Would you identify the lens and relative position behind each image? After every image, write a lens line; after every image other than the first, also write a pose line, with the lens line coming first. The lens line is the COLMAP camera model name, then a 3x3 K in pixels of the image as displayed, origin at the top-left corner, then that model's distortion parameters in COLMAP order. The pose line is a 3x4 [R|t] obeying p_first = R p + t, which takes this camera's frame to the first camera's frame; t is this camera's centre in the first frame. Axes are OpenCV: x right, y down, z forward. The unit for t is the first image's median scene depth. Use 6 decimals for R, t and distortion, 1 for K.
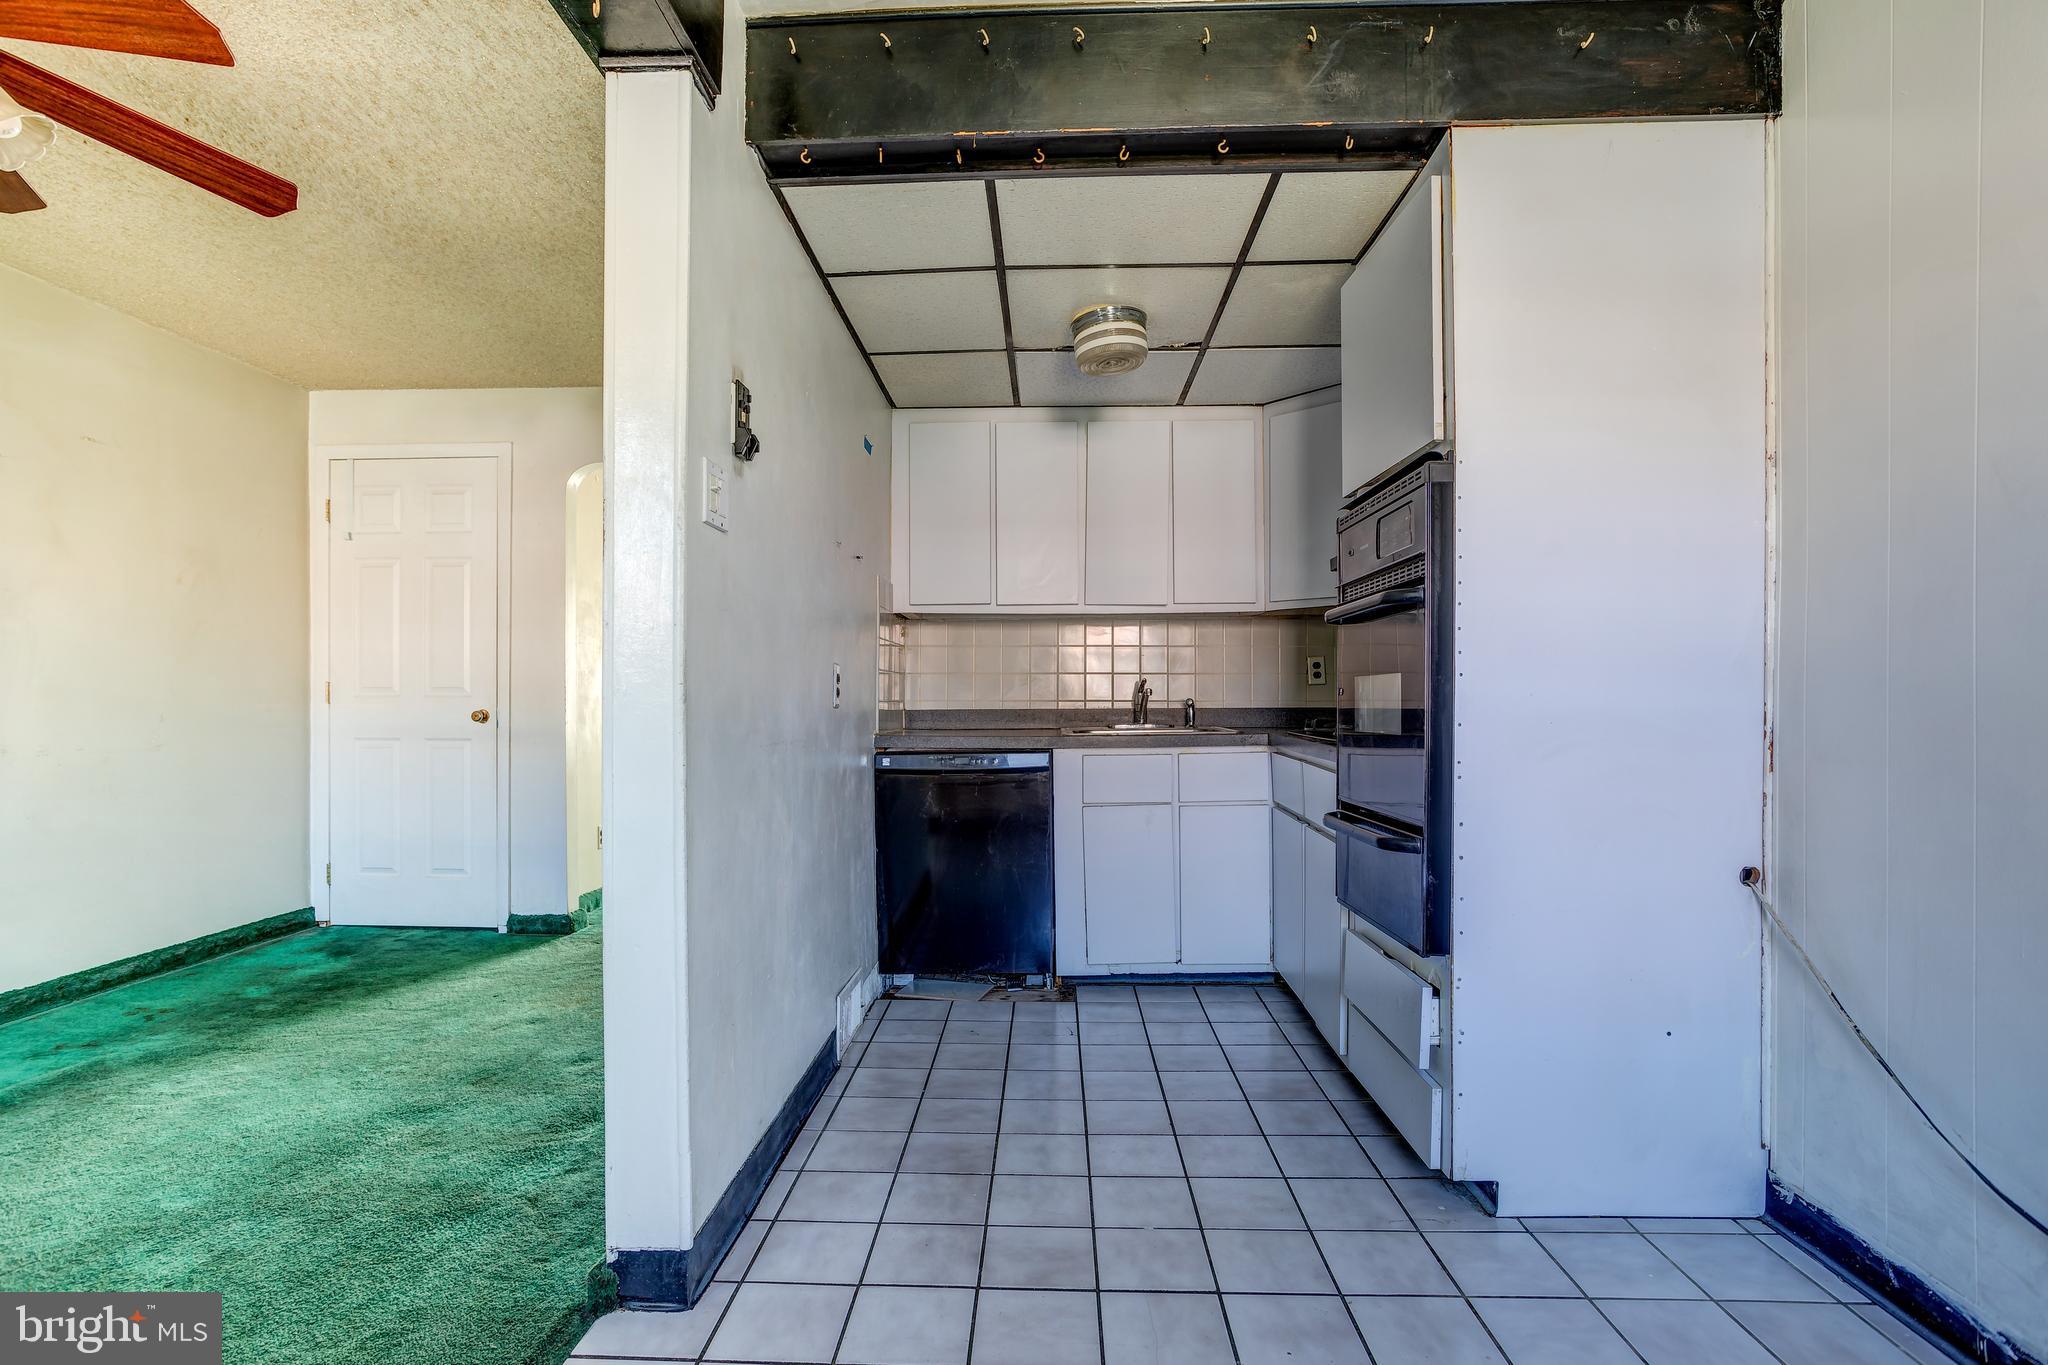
lens RADIAL K [[1010.9, 0, 1016.6], [0, 1010.9, 700.3], [0, 0, 1]] dist [-0.041499, 0.028815]
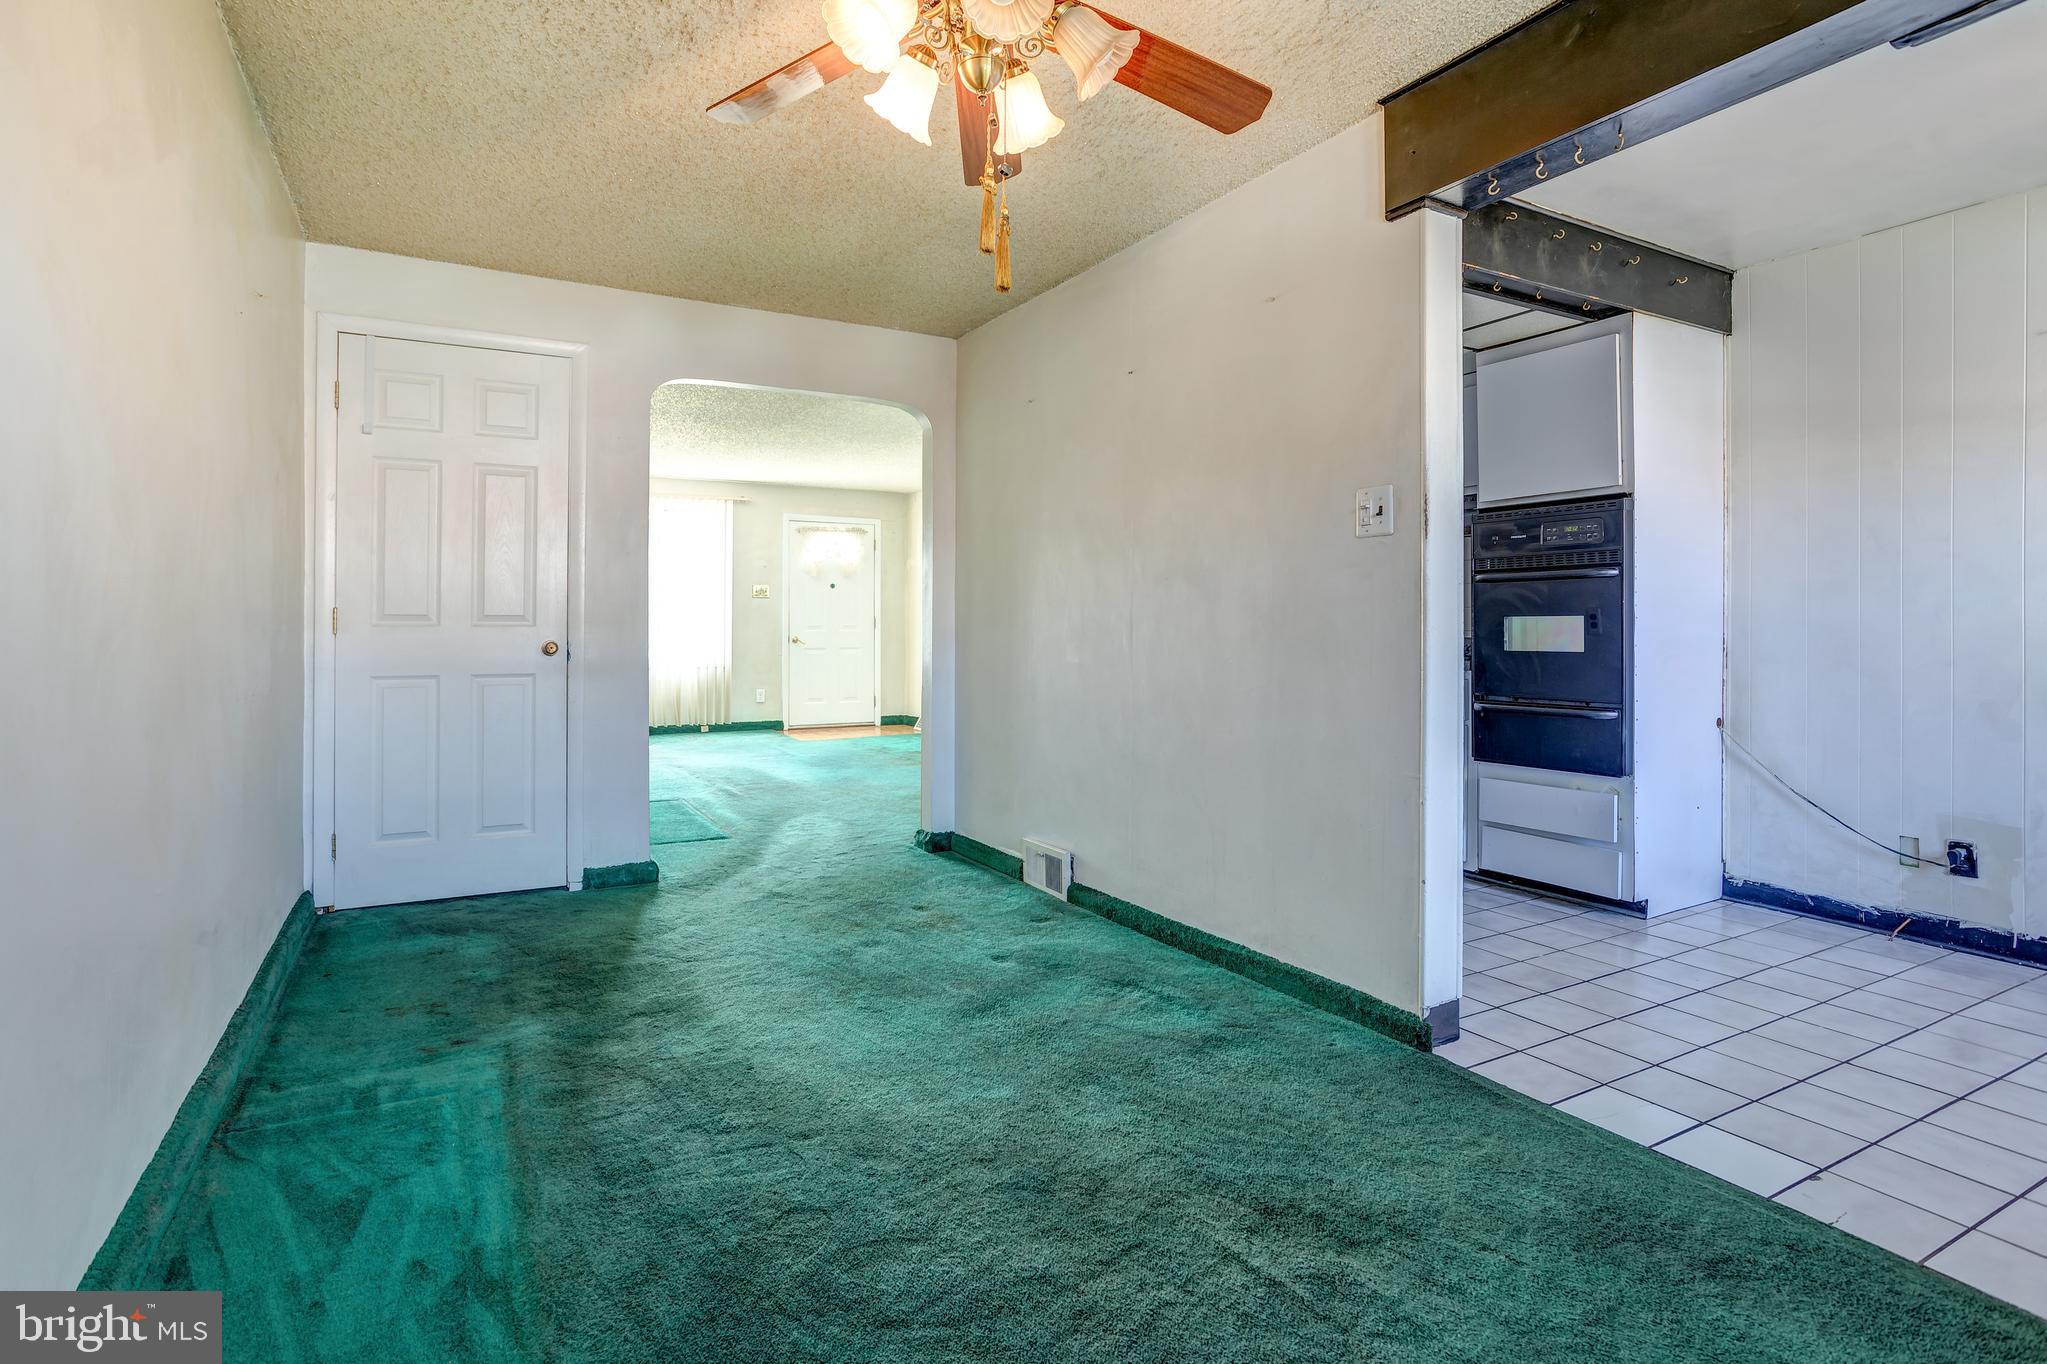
lens RADIAL K [[1031.0, 0, 996.8], [0, 1031.0, 619.9], [0, 0, 1]] dist [-0.053091, 0.033342]
pose [[0.855194, 0.004227, 0.518290, -1.261077], [-0.000298, 0.999971, -0.007664, -0.006659], [-0.518307, 0.006400, 0.855171, 0.036620]]
